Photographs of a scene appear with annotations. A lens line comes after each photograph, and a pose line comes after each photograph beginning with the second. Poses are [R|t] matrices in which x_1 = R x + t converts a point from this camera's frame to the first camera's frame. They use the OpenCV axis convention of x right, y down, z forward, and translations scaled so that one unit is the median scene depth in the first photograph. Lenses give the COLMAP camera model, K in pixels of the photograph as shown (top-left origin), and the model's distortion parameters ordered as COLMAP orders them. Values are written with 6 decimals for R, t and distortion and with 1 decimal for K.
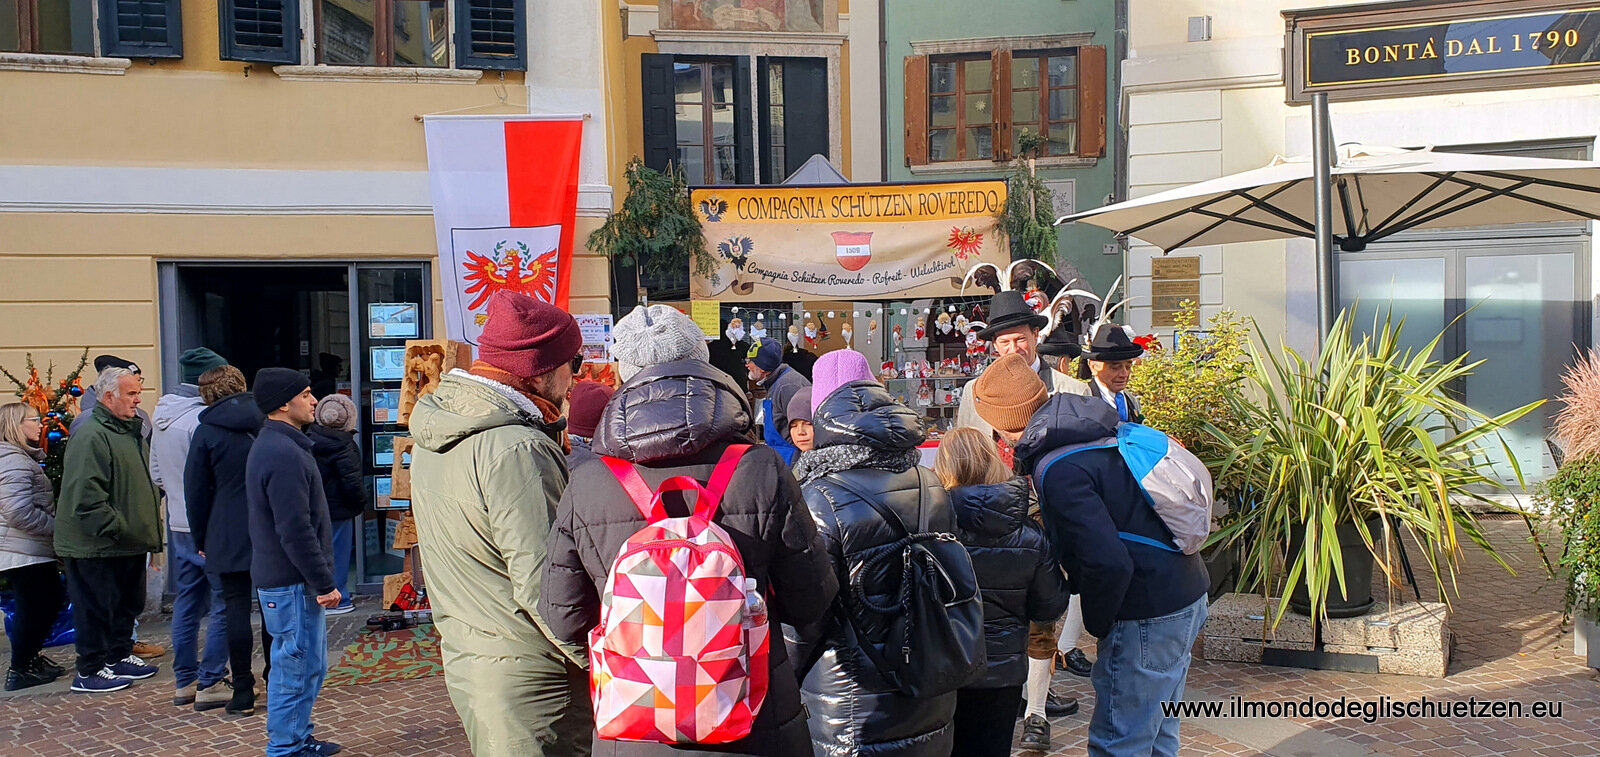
lens RADIAL K [[1251.6, 0, 797.8], [0, 1251.6, 411.3], [0, 0, 1]] dist [0.205384, -0.475517]
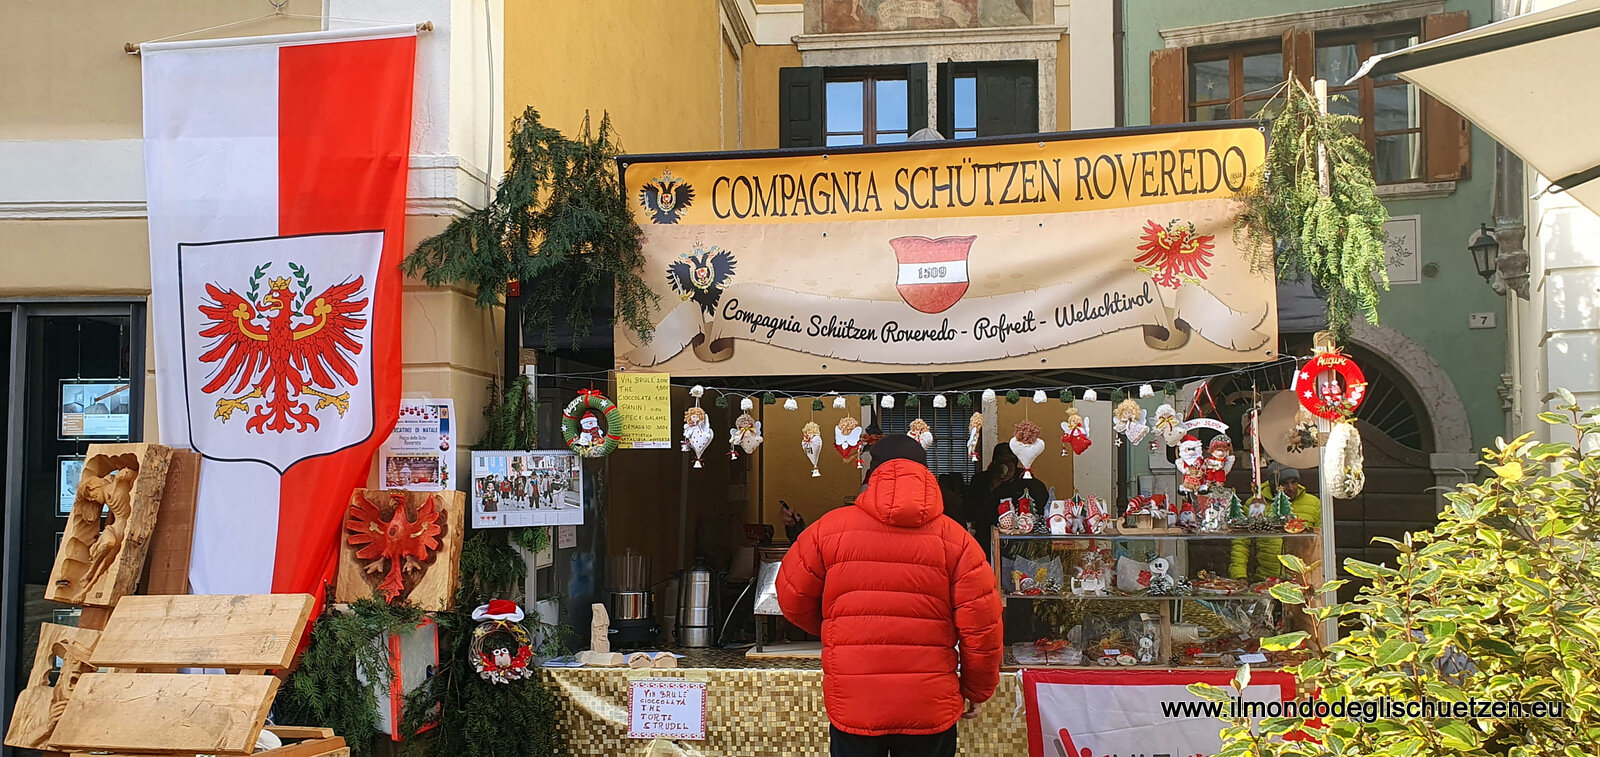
lens RADIAL K [[1251.6, 0, 797.8], [0, 1251.6, 411.3], [0, 0, 1]] dist [0.205384, -0.475517]
pose [[0.971904, 0.005228, -0.235319, 0.109329], [-0.025677, 0.996142, -0.083919, -0.030806], [0.233972, 0.087604, 0.968288, 0.512370]]
